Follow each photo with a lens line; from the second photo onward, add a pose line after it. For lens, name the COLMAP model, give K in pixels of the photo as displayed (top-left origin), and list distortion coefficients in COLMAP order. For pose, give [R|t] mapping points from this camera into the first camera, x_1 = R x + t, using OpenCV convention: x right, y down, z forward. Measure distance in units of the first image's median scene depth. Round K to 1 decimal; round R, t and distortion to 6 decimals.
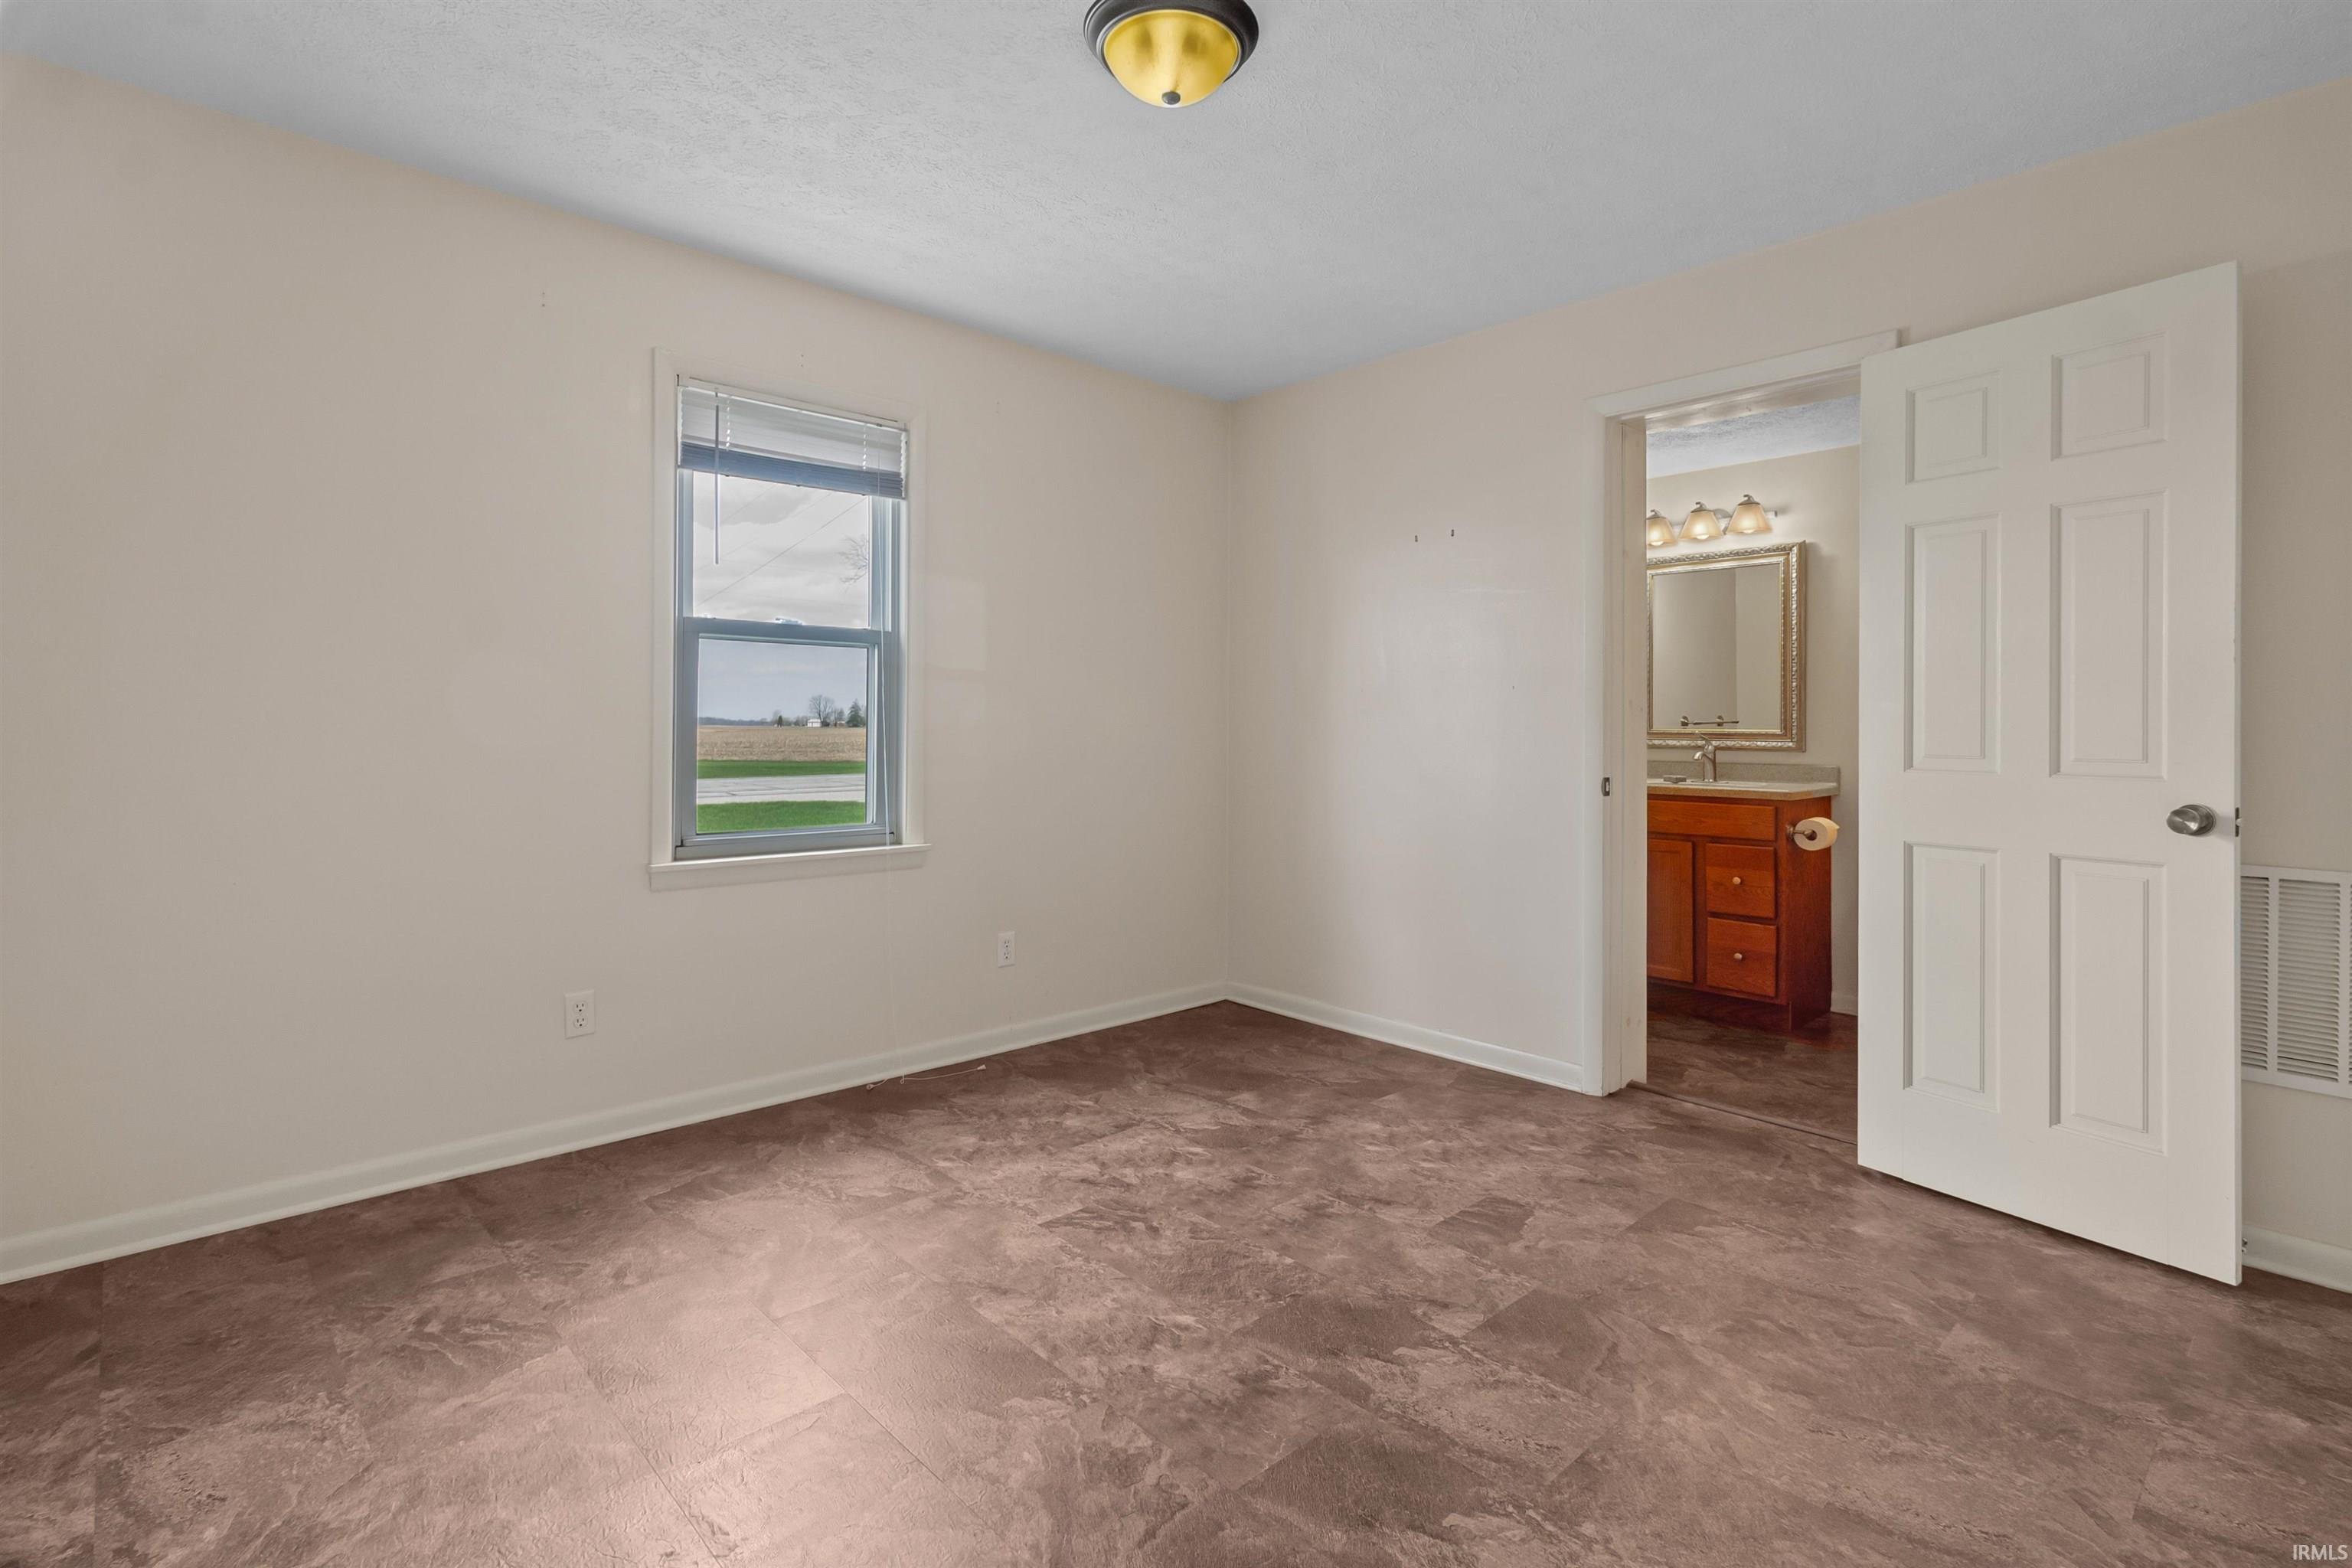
lens RADIAL K [[1113.7, 0, 1206.8], [0, 1113.7, 724.3], [0, 0, 1]] dist [0.004979, 0.000483]
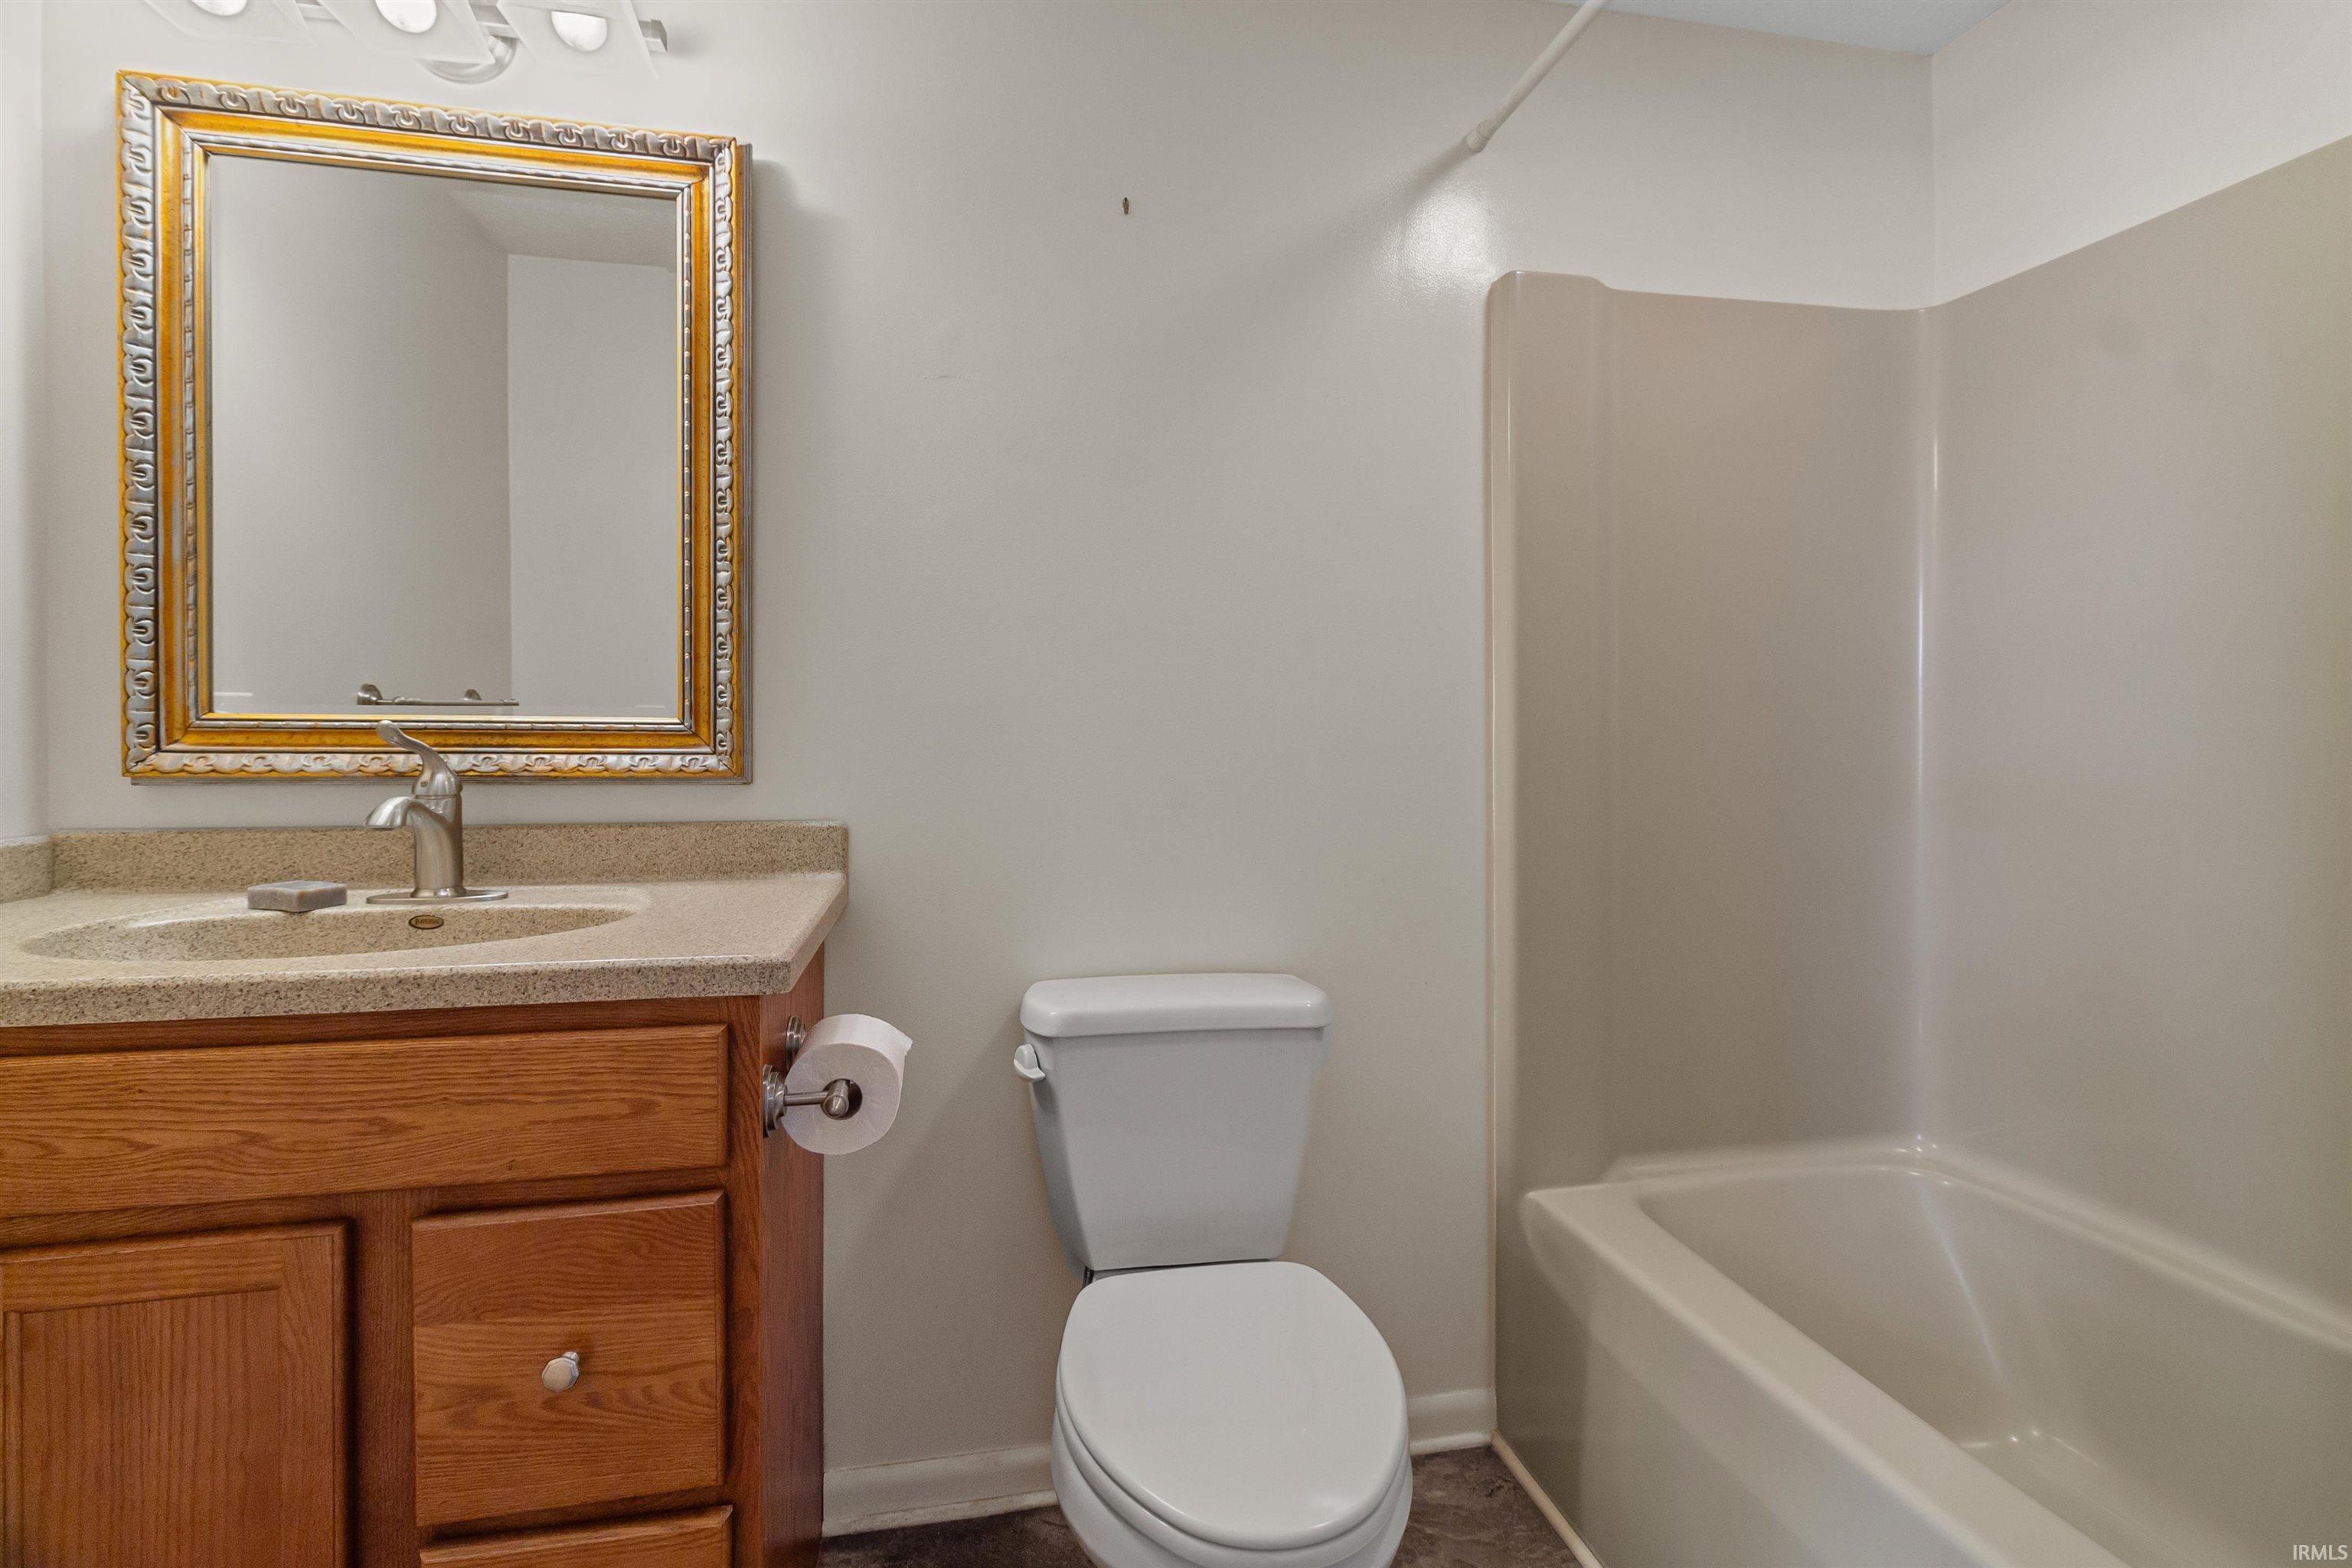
lens RADIAL K [[1113.7, 0, 1198.1], [0, 1113.7, 726.9], [0, 0, 1]] dist [0.004979, 0.000483]
pose [[0.528916, -0.002303, 0.848671, 0.322143], [-0.002290, 0.999989, 0.004141, 0.006282], [-0.848671, -0.004133, 0.528905, 0.706847]]
